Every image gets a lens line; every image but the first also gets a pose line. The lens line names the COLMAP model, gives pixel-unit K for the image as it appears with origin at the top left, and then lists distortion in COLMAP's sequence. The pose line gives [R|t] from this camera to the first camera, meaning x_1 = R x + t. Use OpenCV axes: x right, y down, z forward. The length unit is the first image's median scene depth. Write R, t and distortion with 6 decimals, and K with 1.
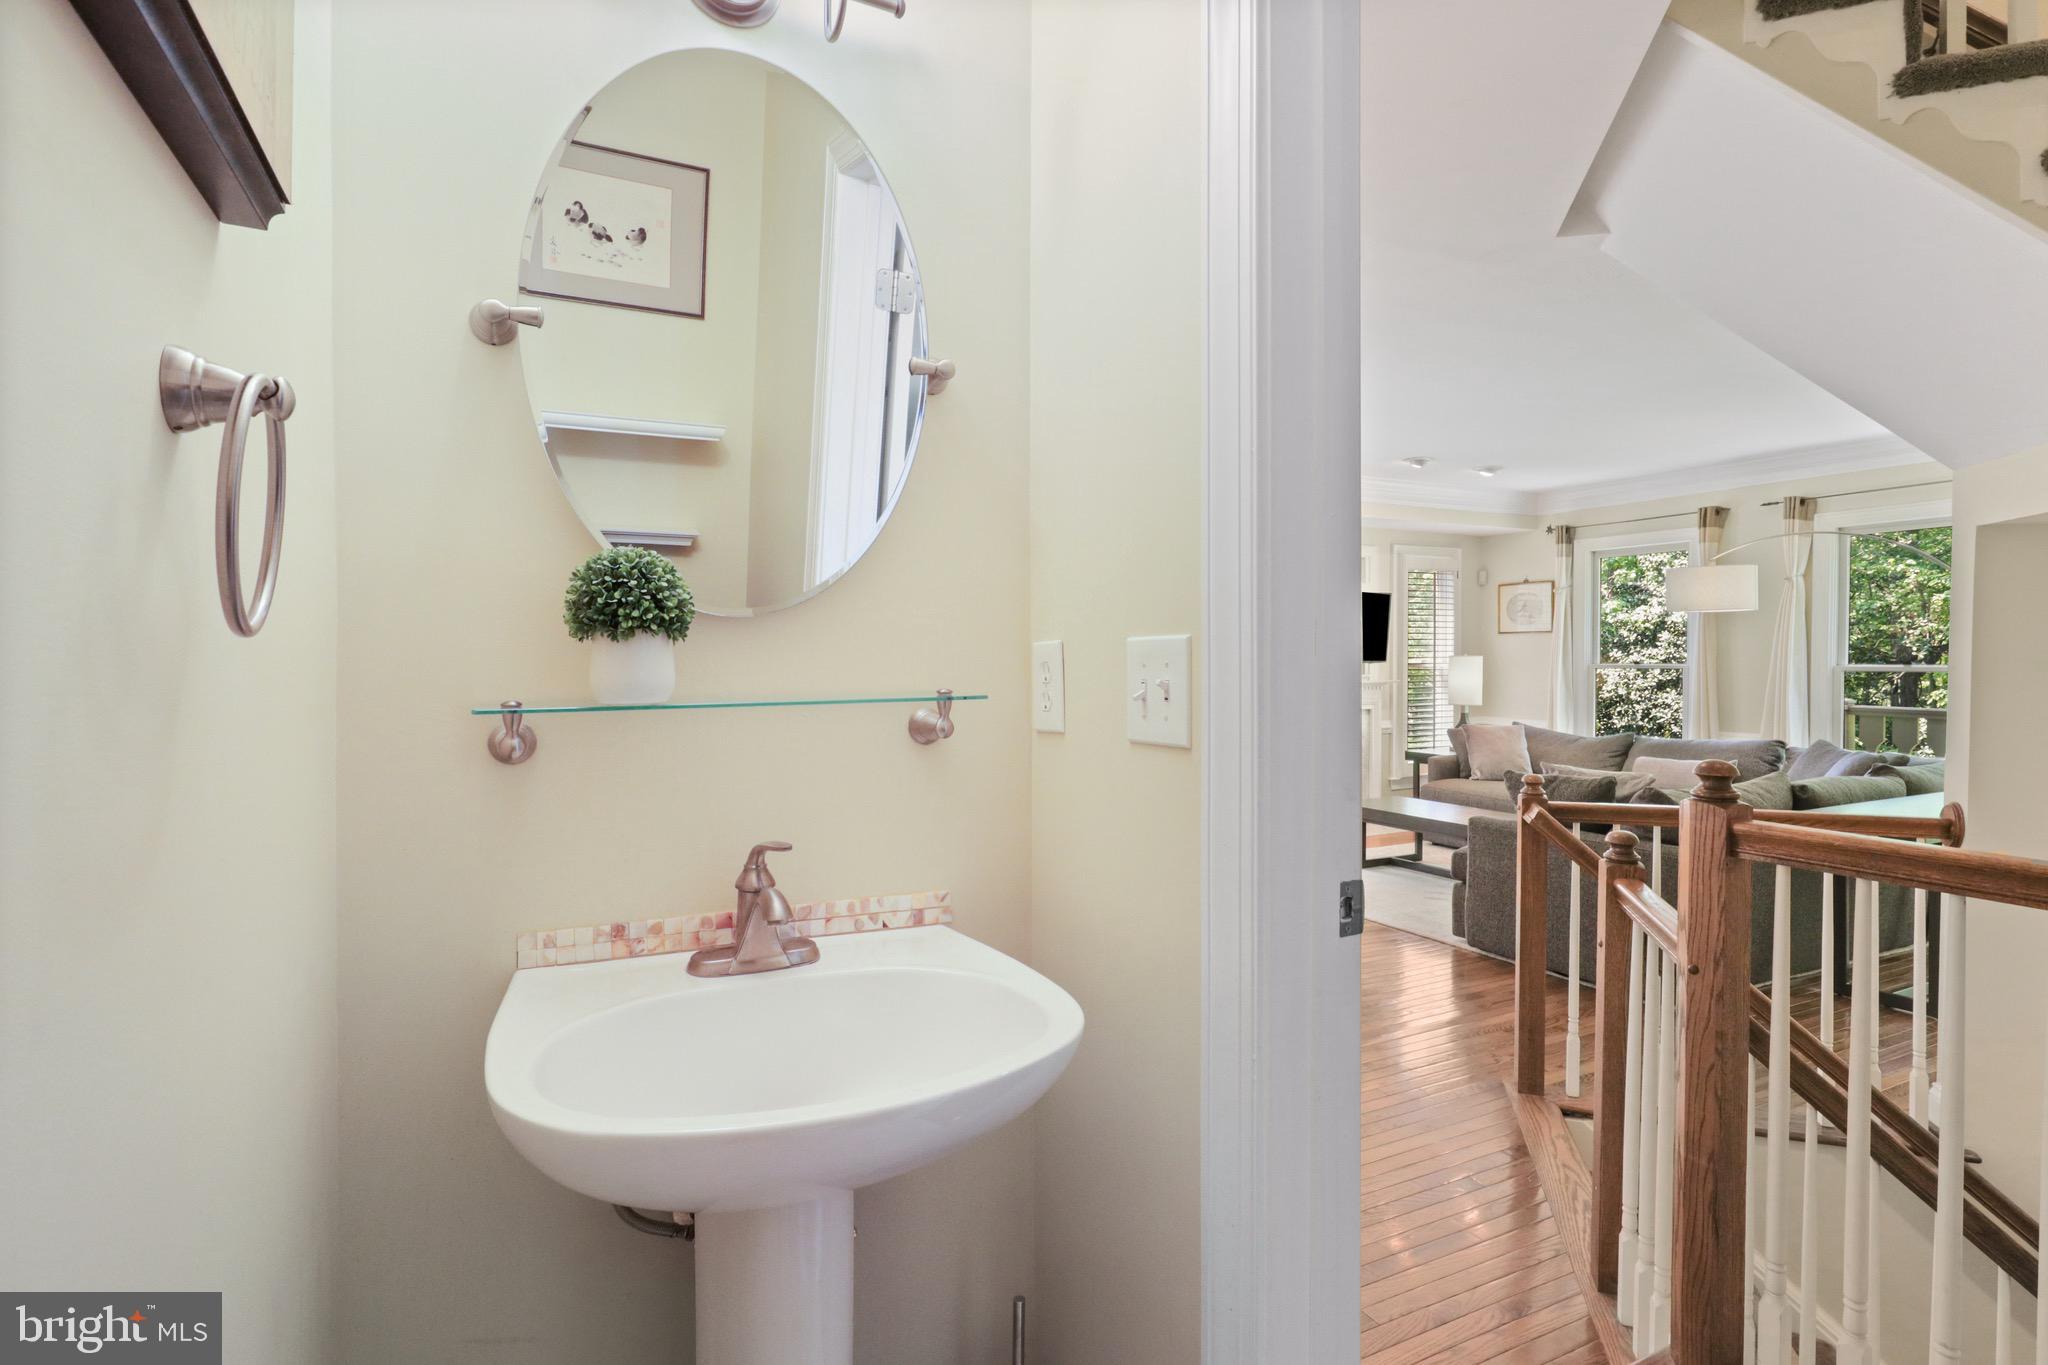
lens RADIAL K [[1030.4, 0, 1027.8], [0, 1030.4, 666.8], [0, 0, 1]] dist [-0.022836, 0.014173]
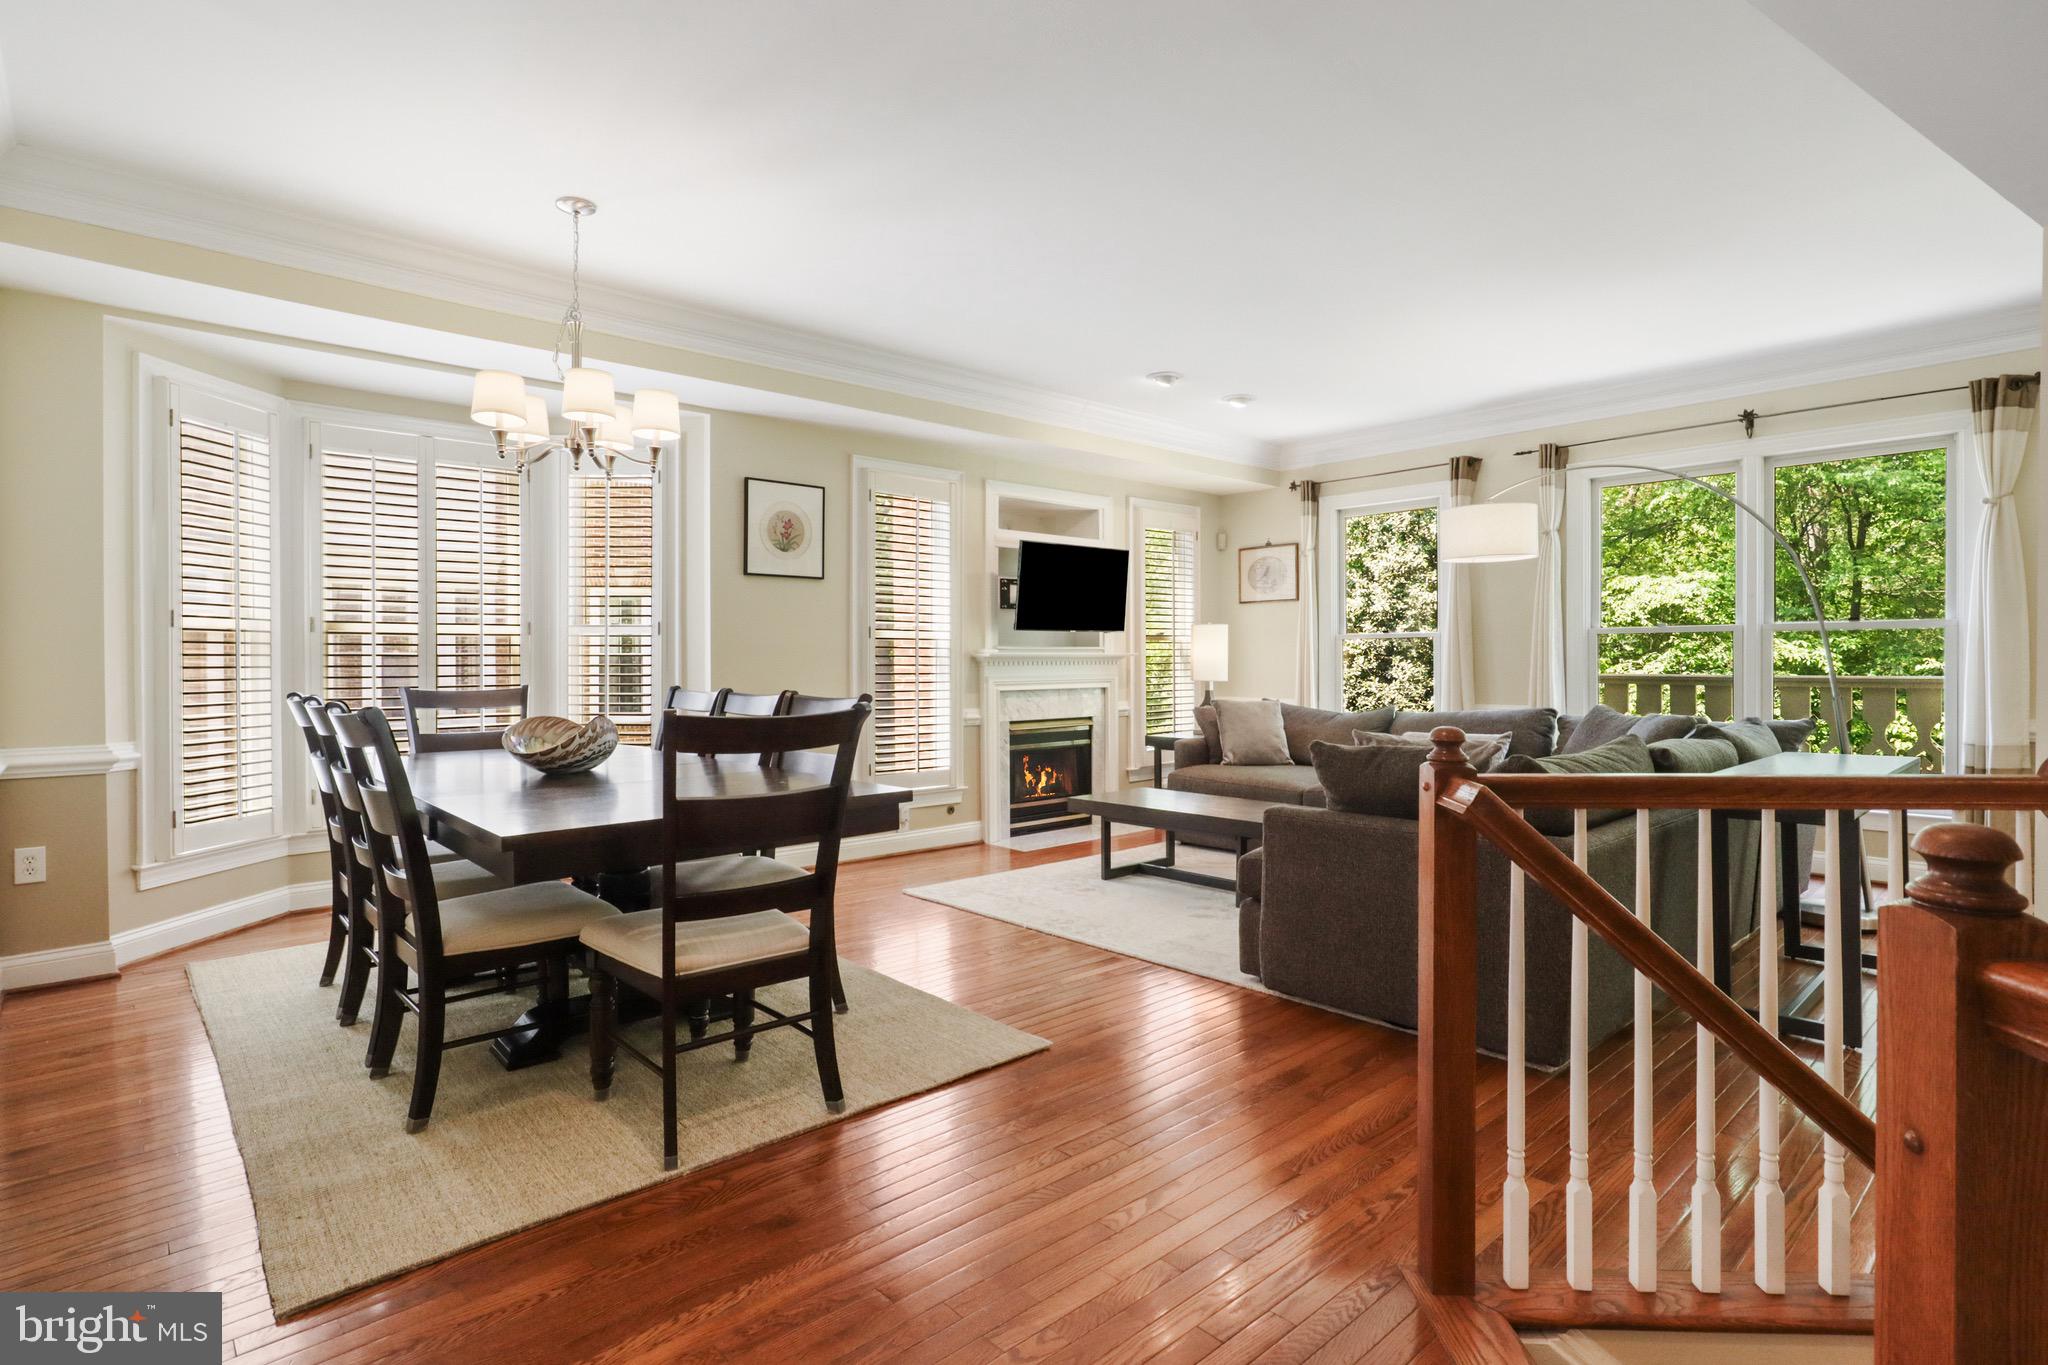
lens RADIAL K [[1035.2, 0, 1031.5], [0, 1035.2, 647.8], [0, 0, 1]] dist [-0.024701, 0.021145]
pose [[0.963011, 0.001263, 0.269459, 0.048475], [0.005285, 0.999708, -0.023572, 0.031487], [-0.269411, 0.024124, 0.962723, 0.214076]]
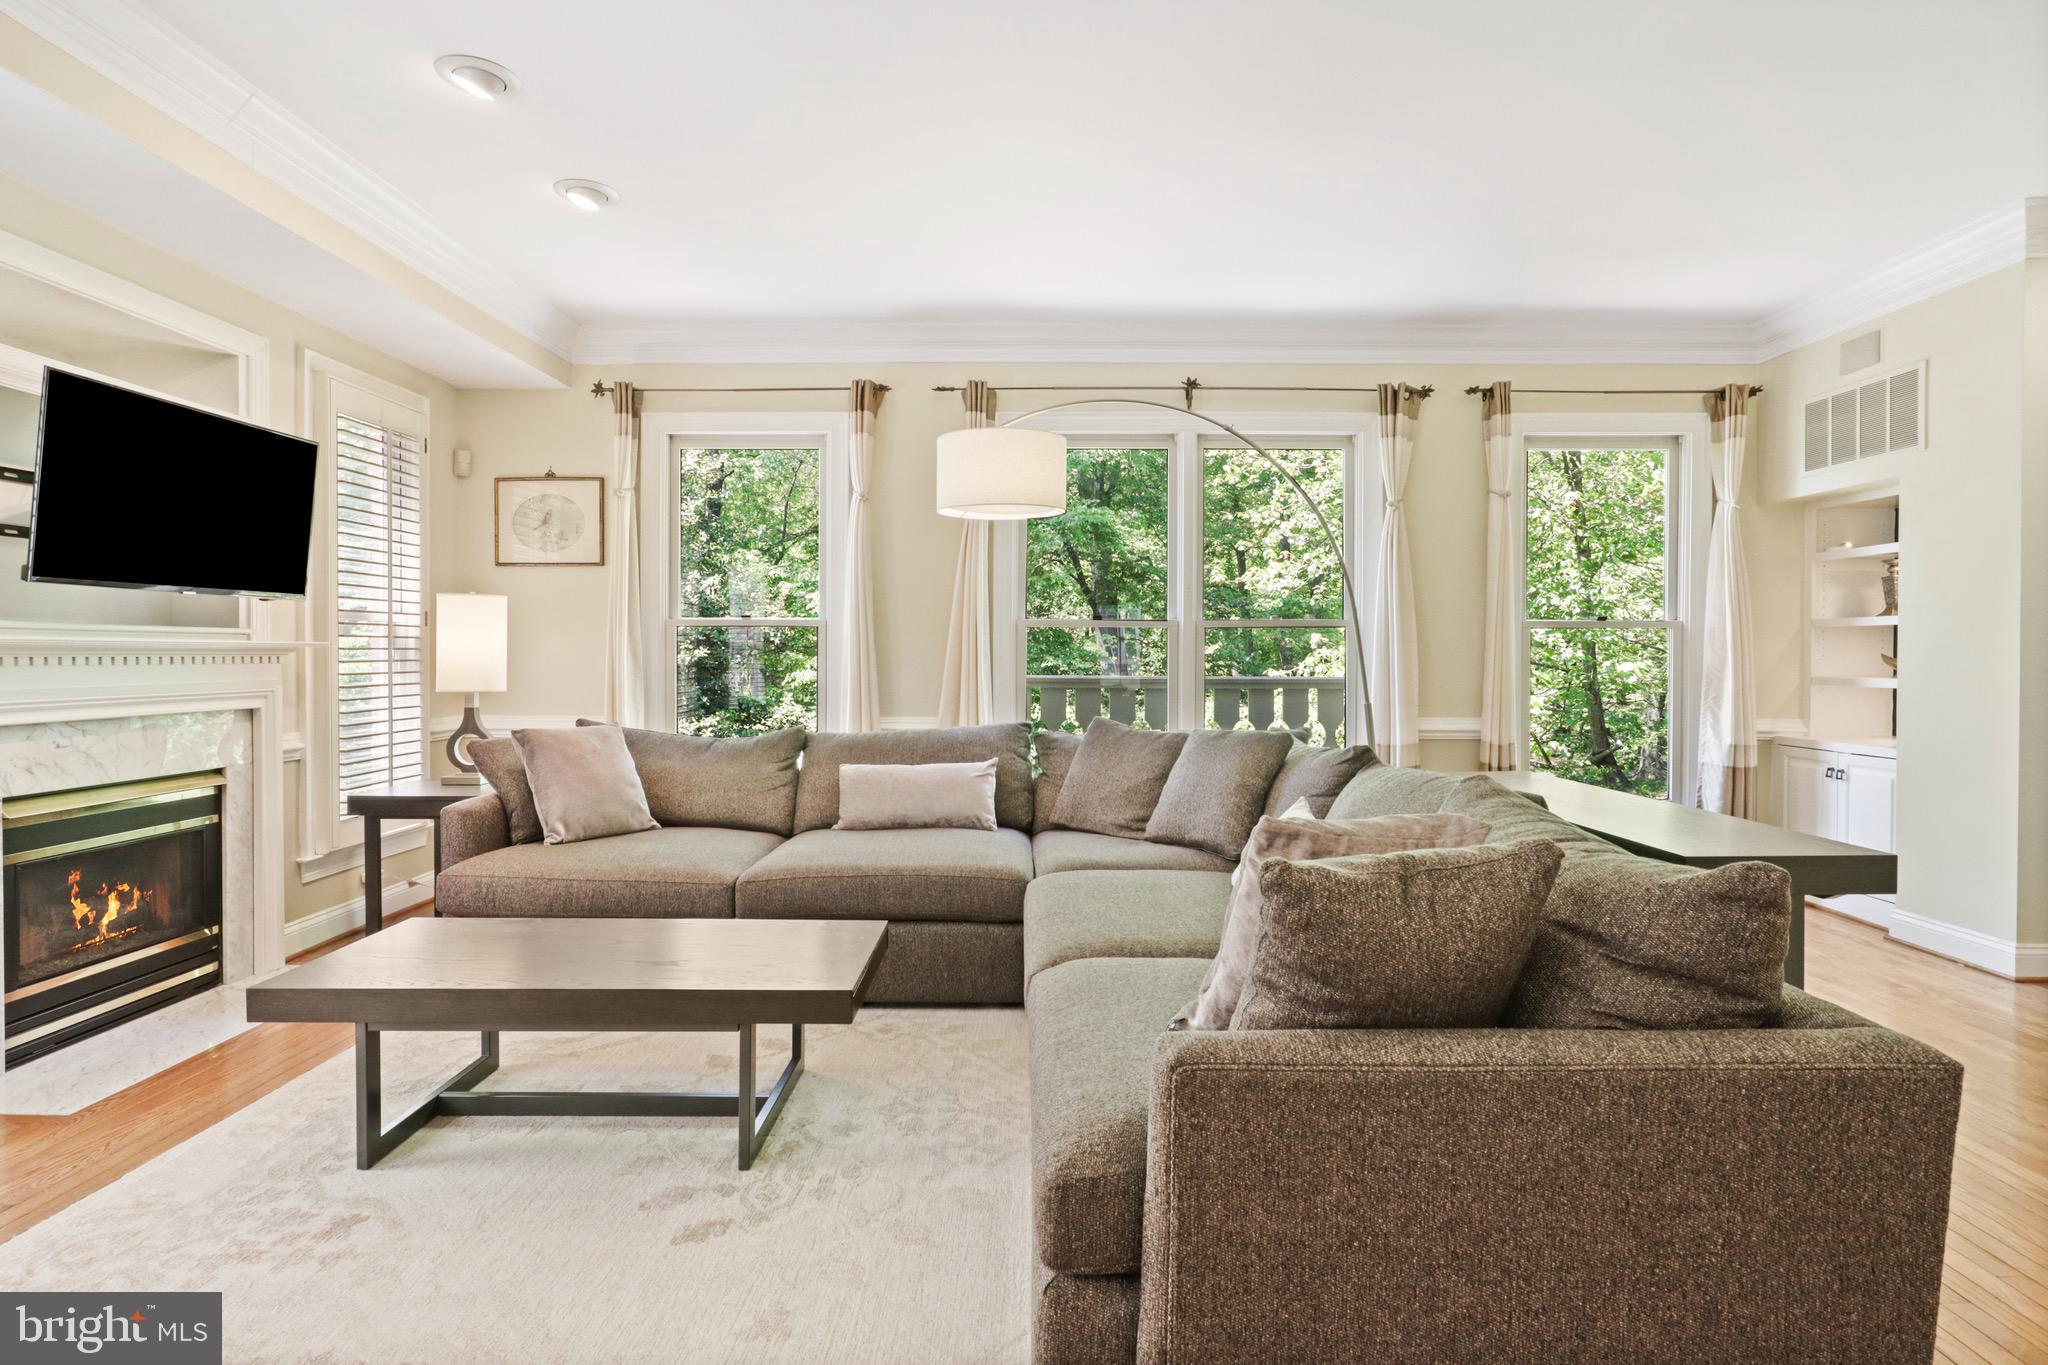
lens RADIAL K [[1030.4, 0, 1027.8], [0, 1030.4, 666.8], [0, 0, 1]] dist [-0.022836, 0.014173]
pose [[0.458005, -0.004713, 0.888937, 0.111514], [0.007114, 0.999973, 0.001637, 0.028293], [-0.888921, 0.005574, 0.458027, 0.573308]]
